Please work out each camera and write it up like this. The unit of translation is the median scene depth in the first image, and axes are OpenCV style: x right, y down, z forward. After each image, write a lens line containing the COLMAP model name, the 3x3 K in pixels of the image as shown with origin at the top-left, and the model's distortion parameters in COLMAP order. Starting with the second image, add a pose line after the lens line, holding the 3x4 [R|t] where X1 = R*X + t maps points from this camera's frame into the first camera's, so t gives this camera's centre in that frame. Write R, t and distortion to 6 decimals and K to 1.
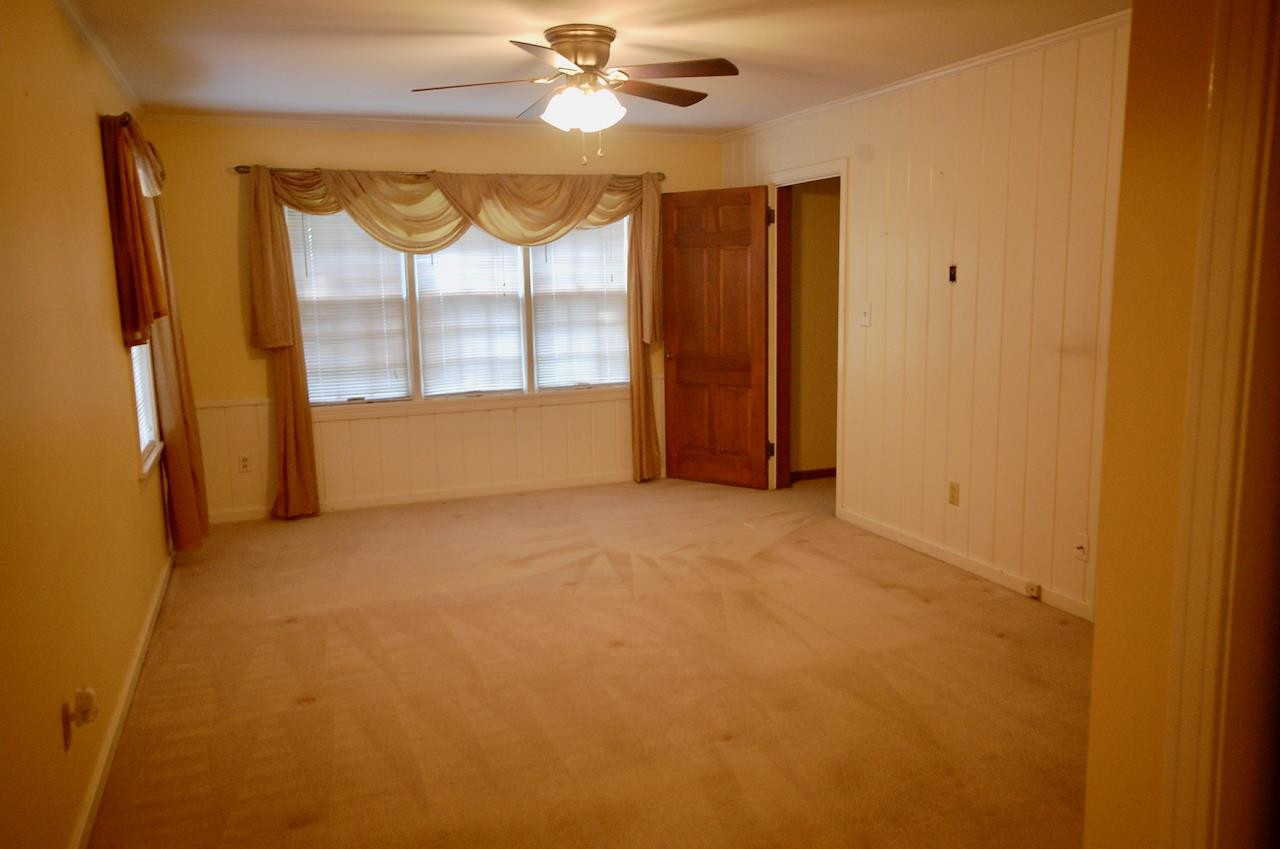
lens RADIAL K [[958.8, 0, 640.0], [0, 958.8, 424.5], [0, 0, 1]] dist [0.001359, 0.003338]
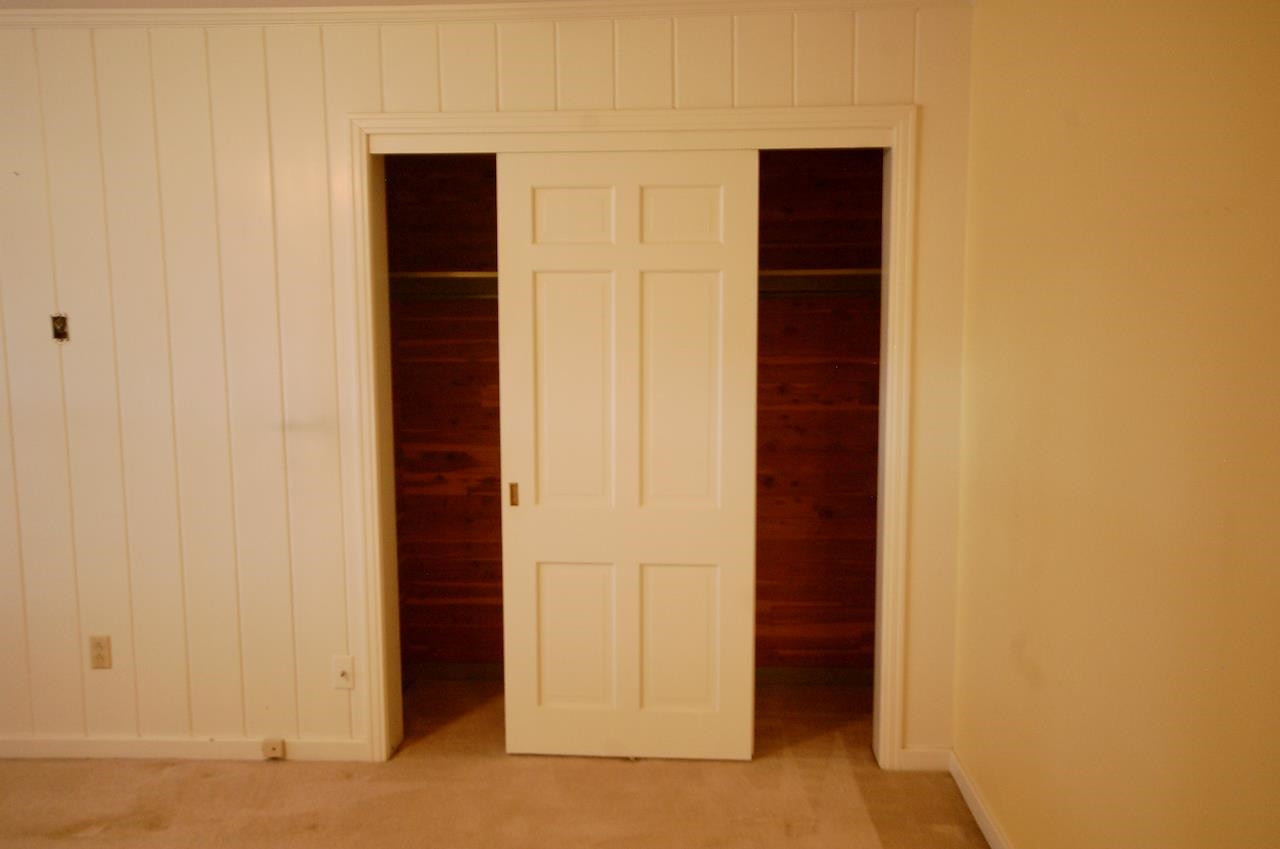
lens RADIAL K [[985.2, 0, 619.4], [0, 985.2, 426.8], [0, 0, 1]] dist [0.009755, 0.001980]
pose [[0.400775, -0.085202, 0.912206, -0.161857], [0.139088, 0.989784, 0.031340, -0.062433], [-0.905557, 0.114316, 0.408531, 0.414335]]
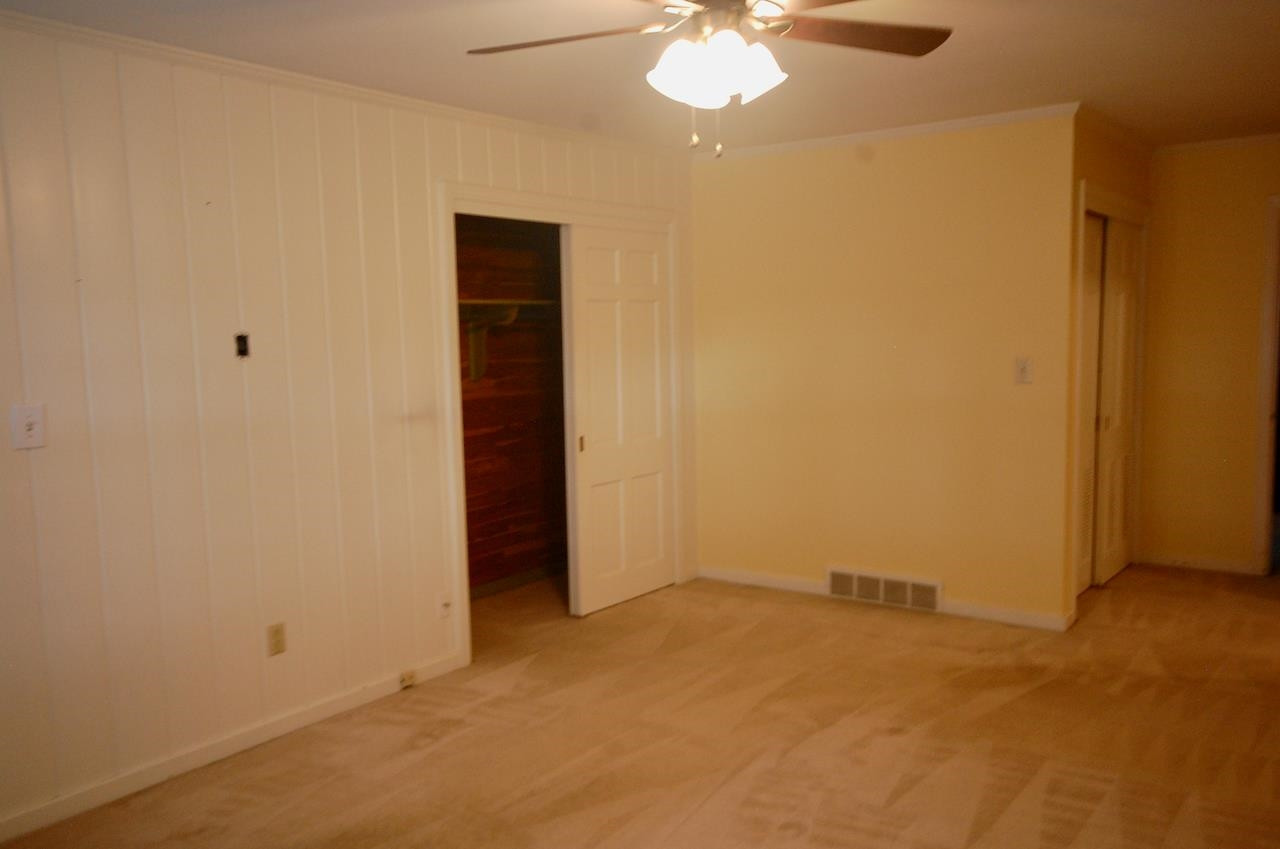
lens RADIAL K [[985.2, 0, 619.4], [0, 985.2, 426.8], [0, 0, 1]] dist [0.009755, 0.001980]
pose [[-0.502232, -0.054475, 0.863015, -0.507921], [0.166715, 0.973191, 0.158449, -0.183855], [-0.848510, 0.223455, -0.479686, 1.235644]]
